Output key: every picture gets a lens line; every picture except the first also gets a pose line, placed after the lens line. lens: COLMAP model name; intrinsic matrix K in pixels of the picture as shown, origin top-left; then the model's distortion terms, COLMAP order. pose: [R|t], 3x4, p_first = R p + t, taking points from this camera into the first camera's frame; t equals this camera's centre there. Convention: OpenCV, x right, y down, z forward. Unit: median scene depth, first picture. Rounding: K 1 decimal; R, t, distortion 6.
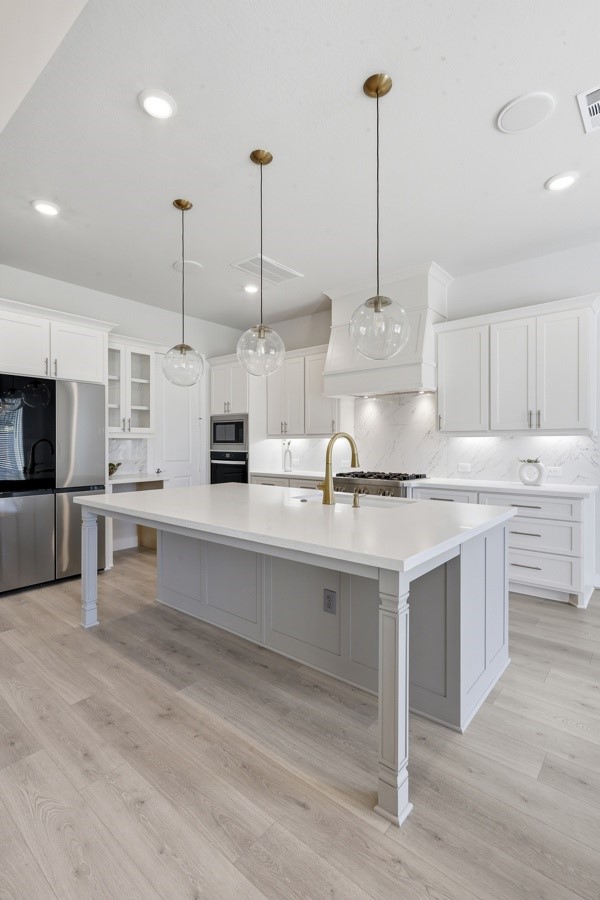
lens RADIAL K [[421.3, 0, 300.0], [0, 421.3, 450.0], [0, 0, 1]] dist [0.002642, 0.000160]
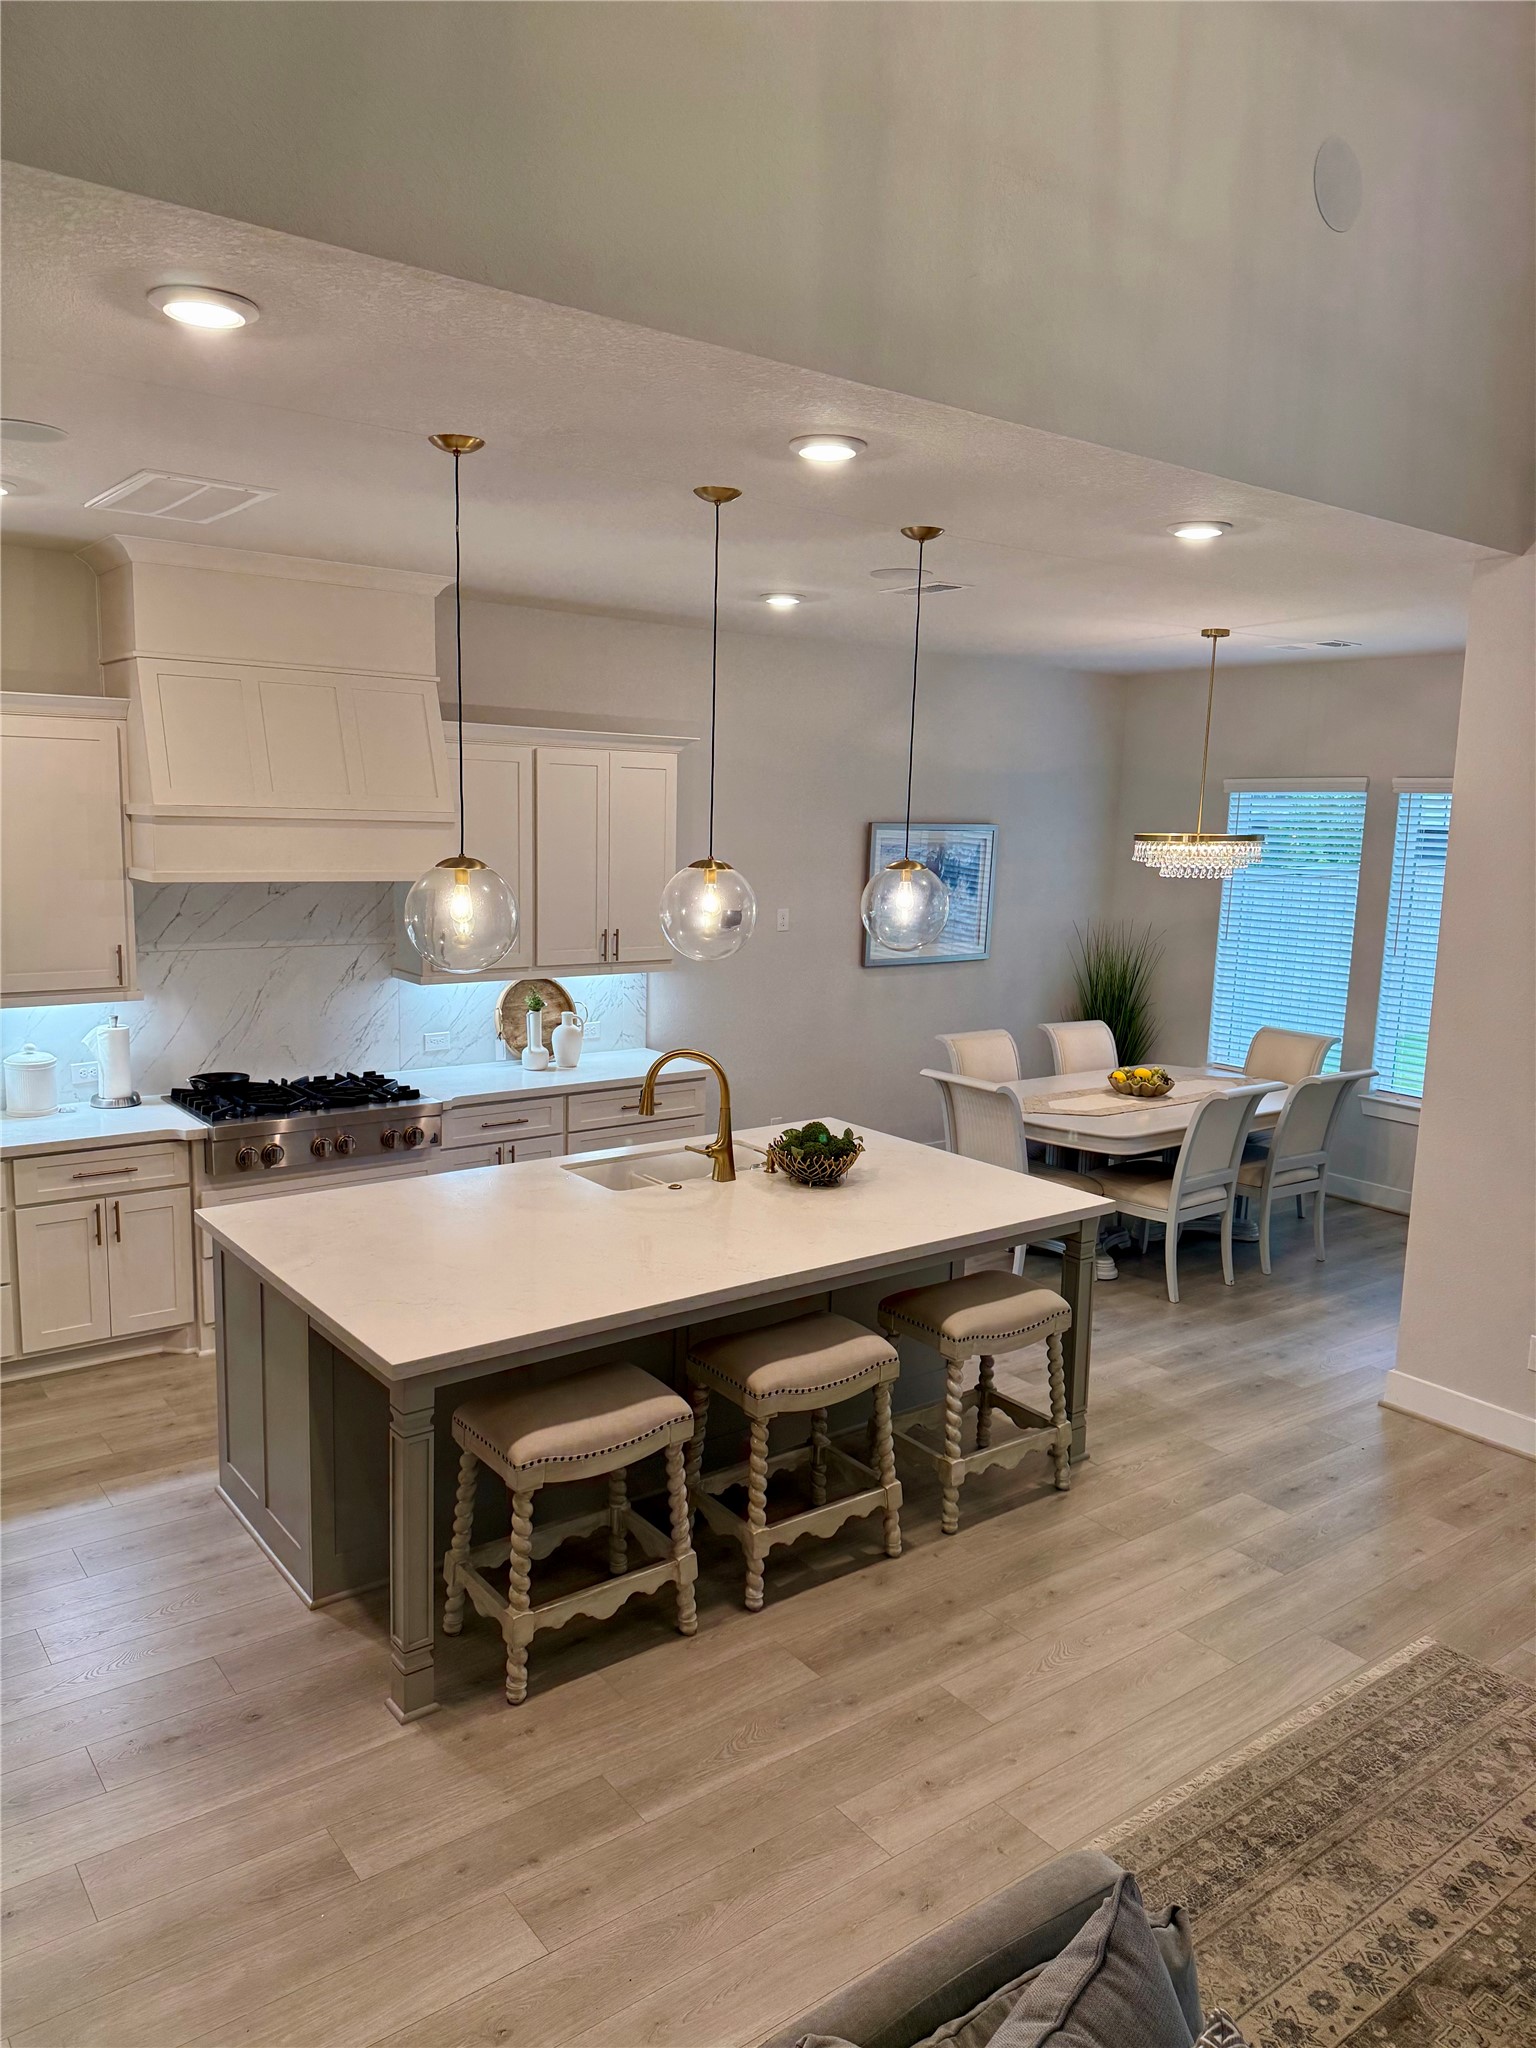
lens RADIAL K [[1418.2, 0, 770.9], [0, 1418.2, 1030.2], [0, 0, 1]] dist [0.090908, -0.183604]
pose [[0.217693, -0.146569, 0.964949, -0.850654], [-0.016717, 0.987955, 0.153835, -0.178908], [-0.975874, -0.049620, 0.212621, 0.288280]]
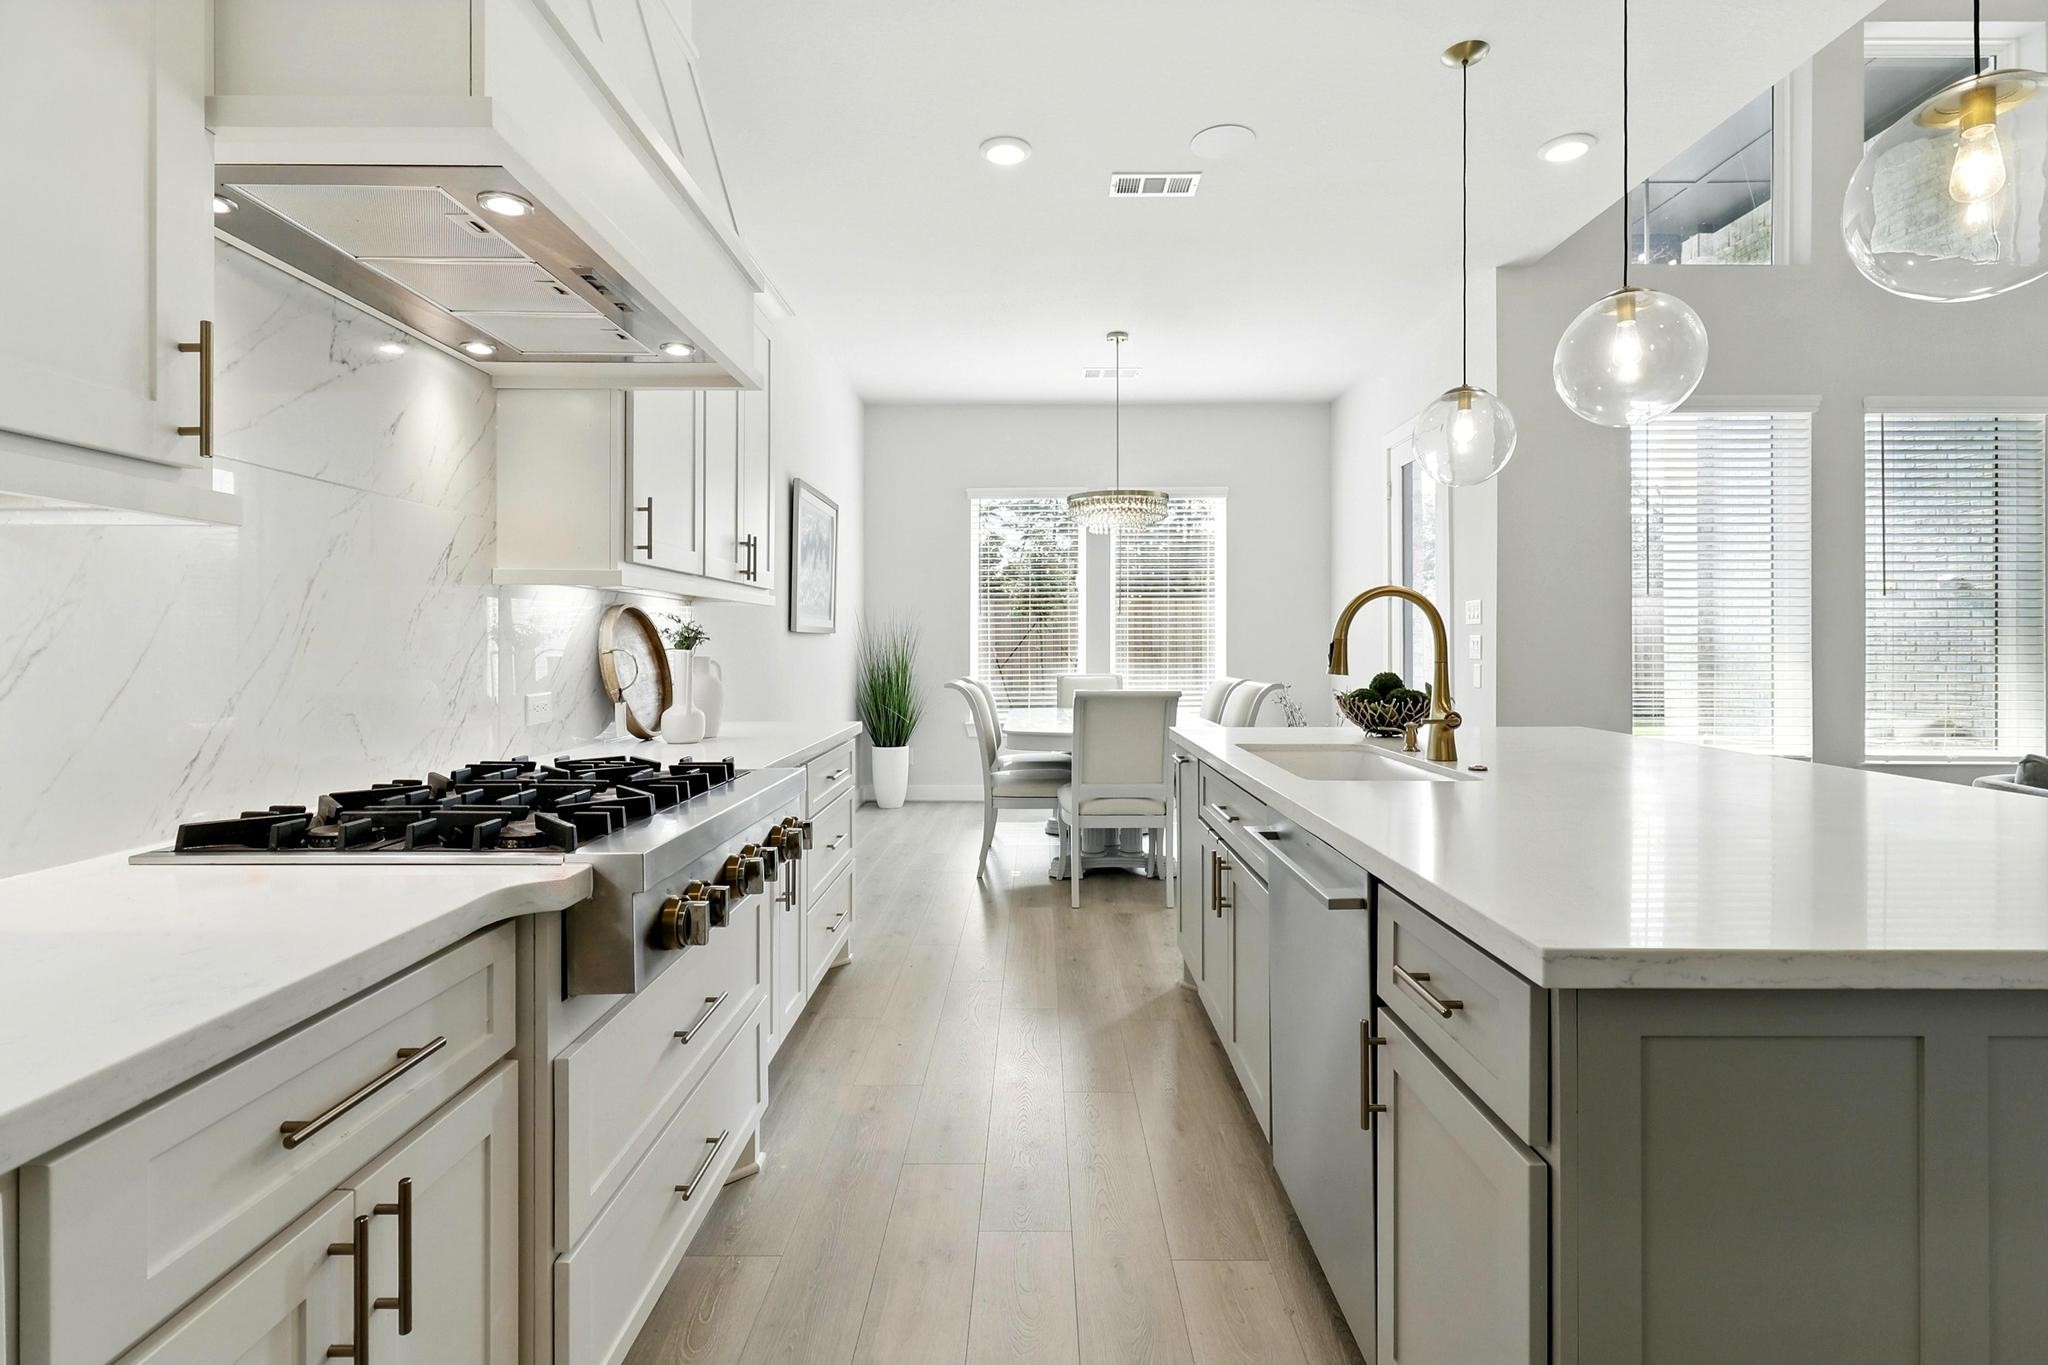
lens RADIAL K [[962.3, 0, 1025.7], [0, 962.3, 643.7], [0, 0, 1]] dist [0.001597, 0.000034]
pose [[-0.638129, 0.000376, 0.769930, -0.207096], [0.008690, 0.999940, 0.006714, 0.001638], [-0.769881, 0.010975, -0.638093, 0.982577]]
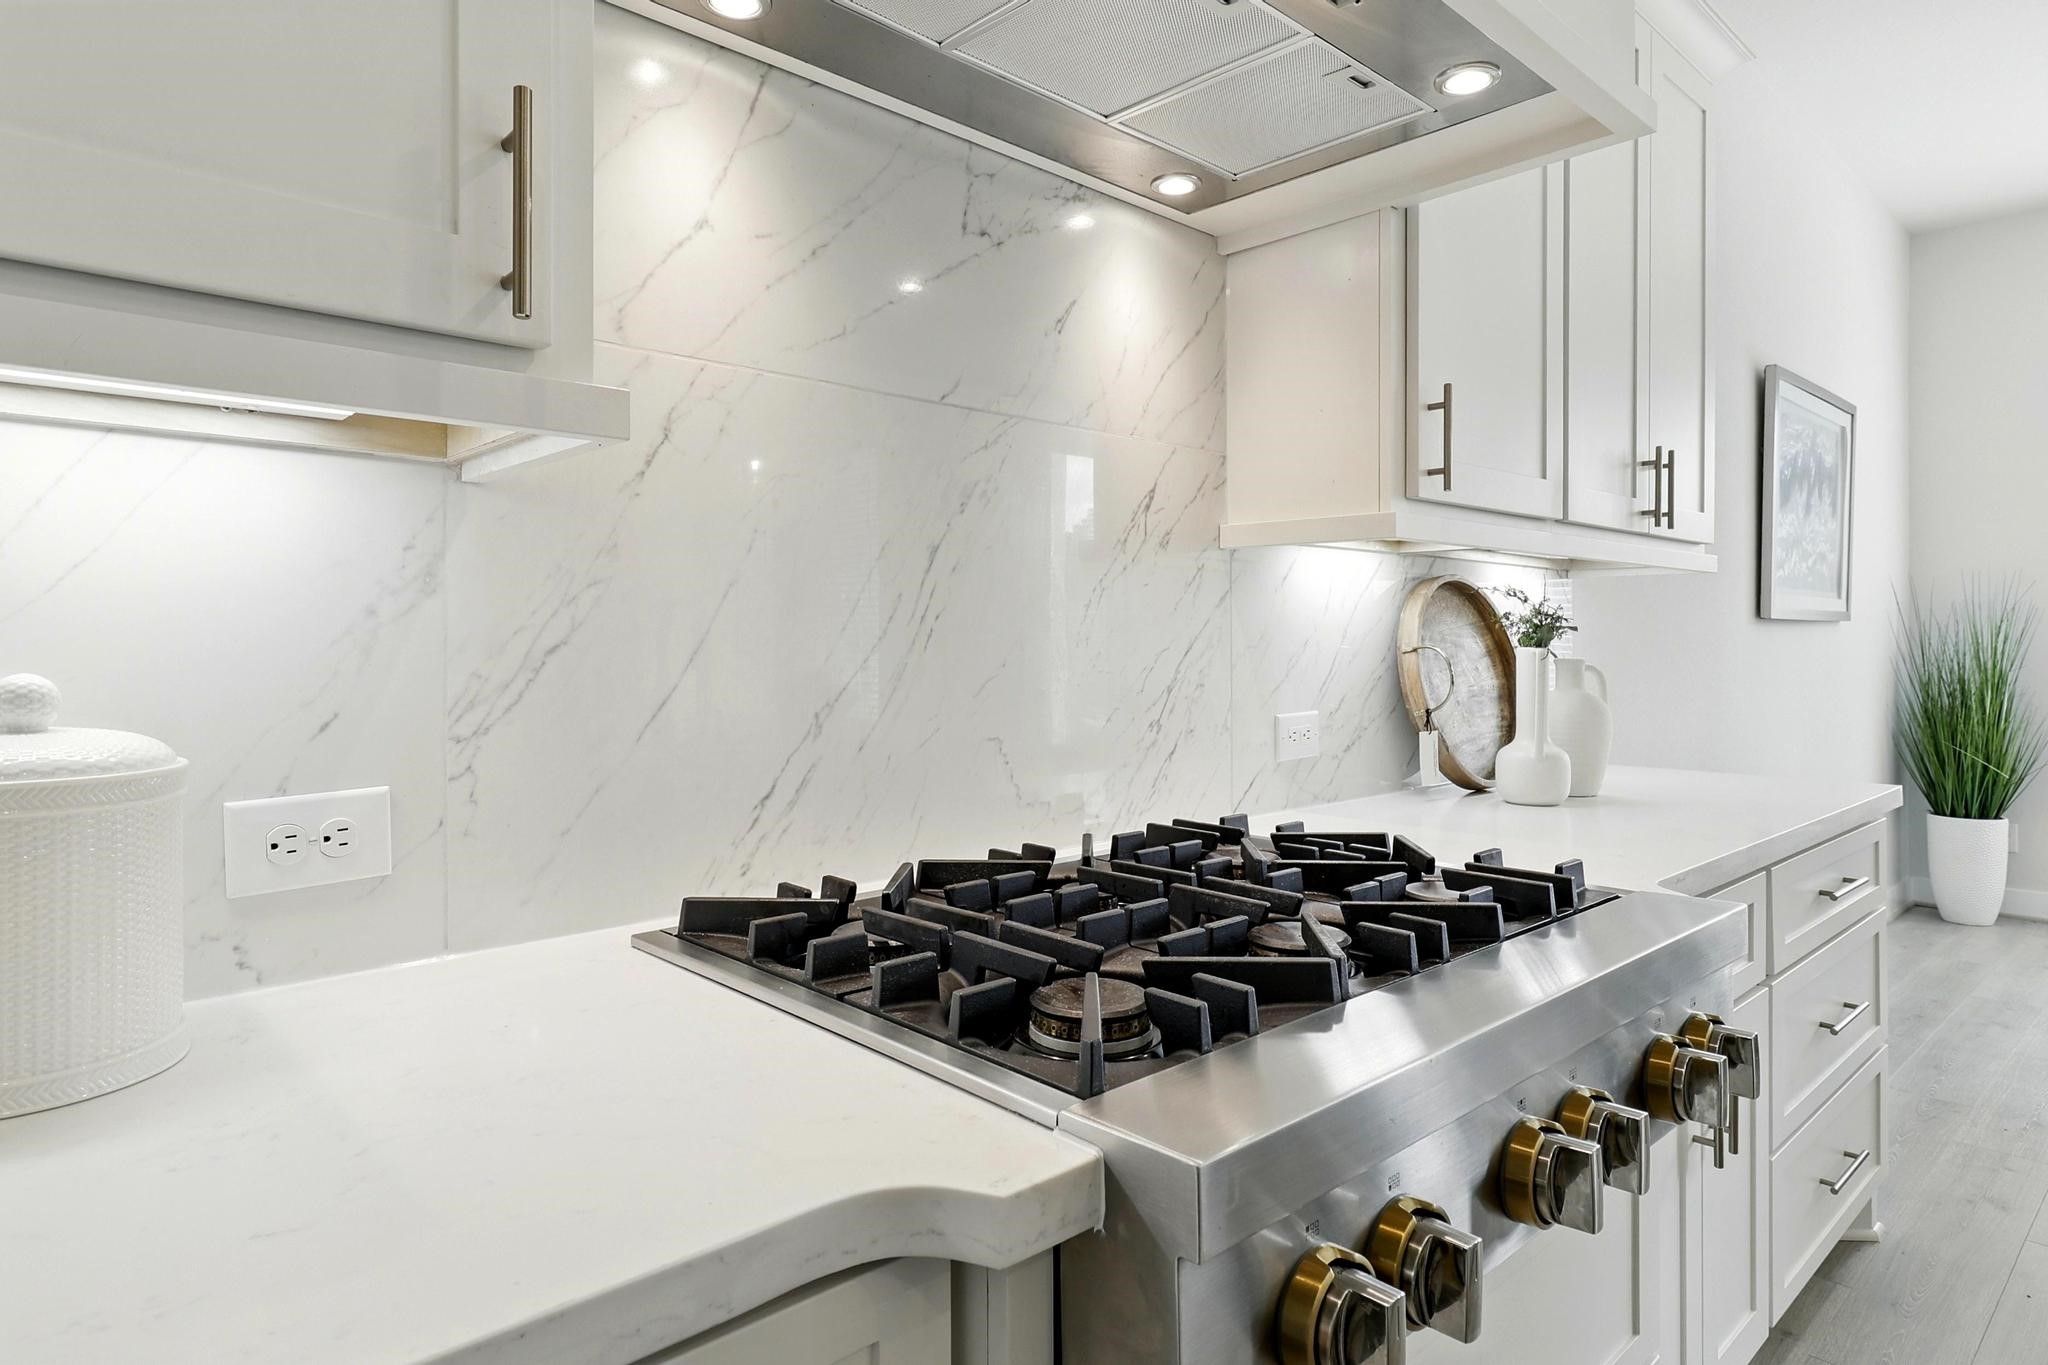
lens RADIAL K [[1166.6, 0, 1035.5], [0, 1166.6, 641.0], [0, 0, 1]] dist [0.002294, 0.000176]
pose [[0.117895, 0.000749, 0.993026, -0.069876], [0.012897, 0.999914, -0.002285, 0.003594], [-0.992942, 0.013077, 0.117875, 0.900970]]
